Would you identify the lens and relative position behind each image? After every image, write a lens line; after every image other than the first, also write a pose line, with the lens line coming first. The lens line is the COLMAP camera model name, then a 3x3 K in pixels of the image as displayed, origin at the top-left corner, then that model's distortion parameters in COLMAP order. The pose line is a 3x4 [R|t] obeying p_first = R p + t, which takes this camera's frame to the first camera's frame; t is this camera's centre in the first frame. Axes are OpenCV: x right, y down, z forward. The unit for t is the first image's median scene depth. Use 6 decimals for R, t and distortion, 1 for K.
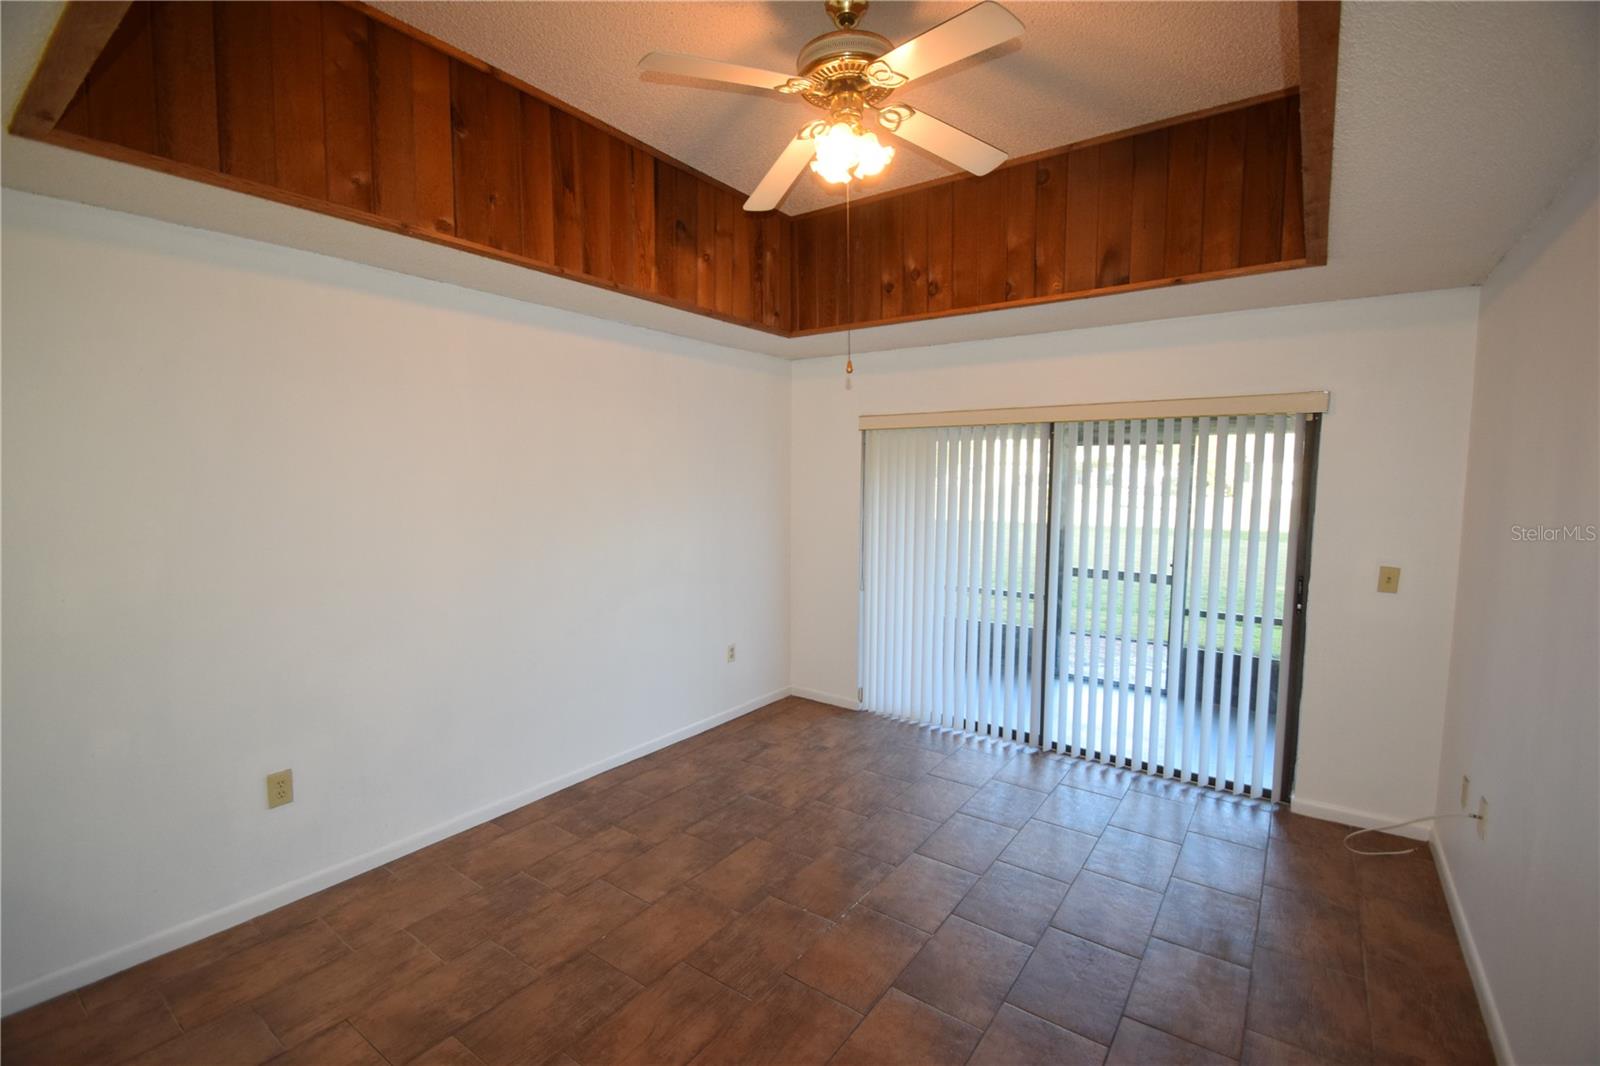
lens RADIAL K [[701.3, 0, 800.0], [0, 701.3, 533.0], [0, 0, 1]] dist [0.000765, -0.010855]
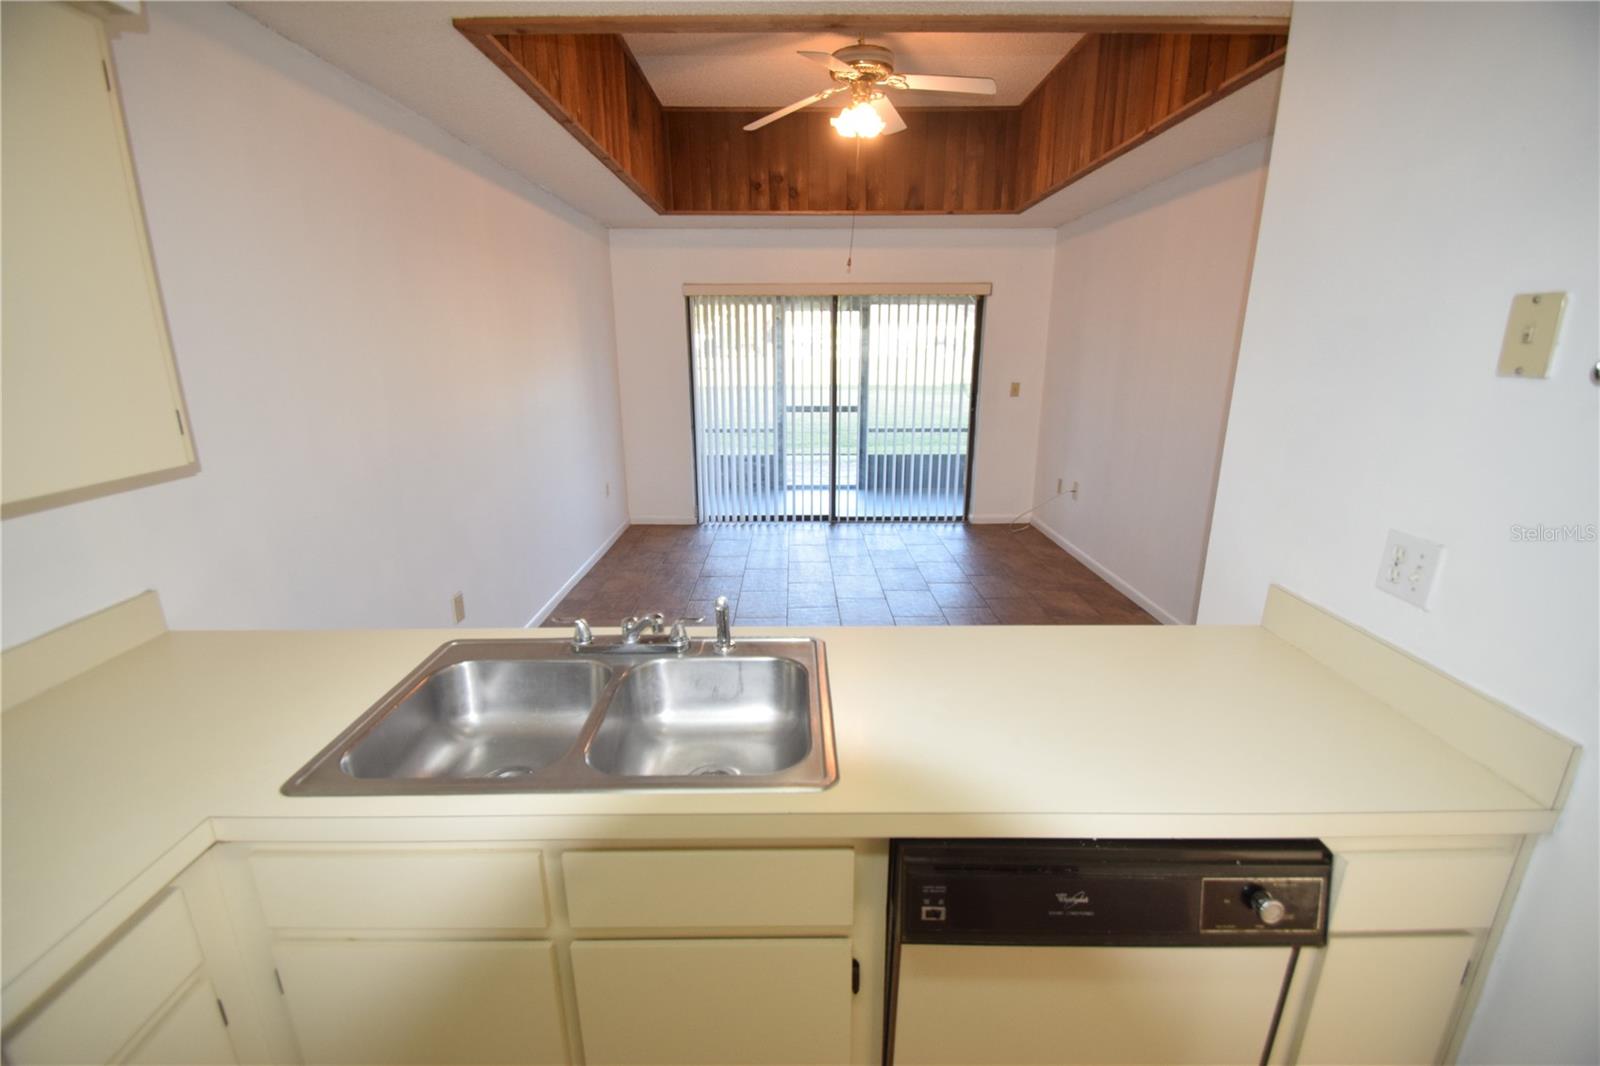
lens RADIAL K [[702.6, 0, 800.0], [0, 702.6, 533.0], [0, 0, 1]] dist [-0.000439, -0.000673]
pose [[0.805822, -0.166236, 0.568345, -0.691124], [0.055444, 0.976752, 0.207080, 0.019638], [-0.589556, -0.135359, 0.796305, -0.193195]]
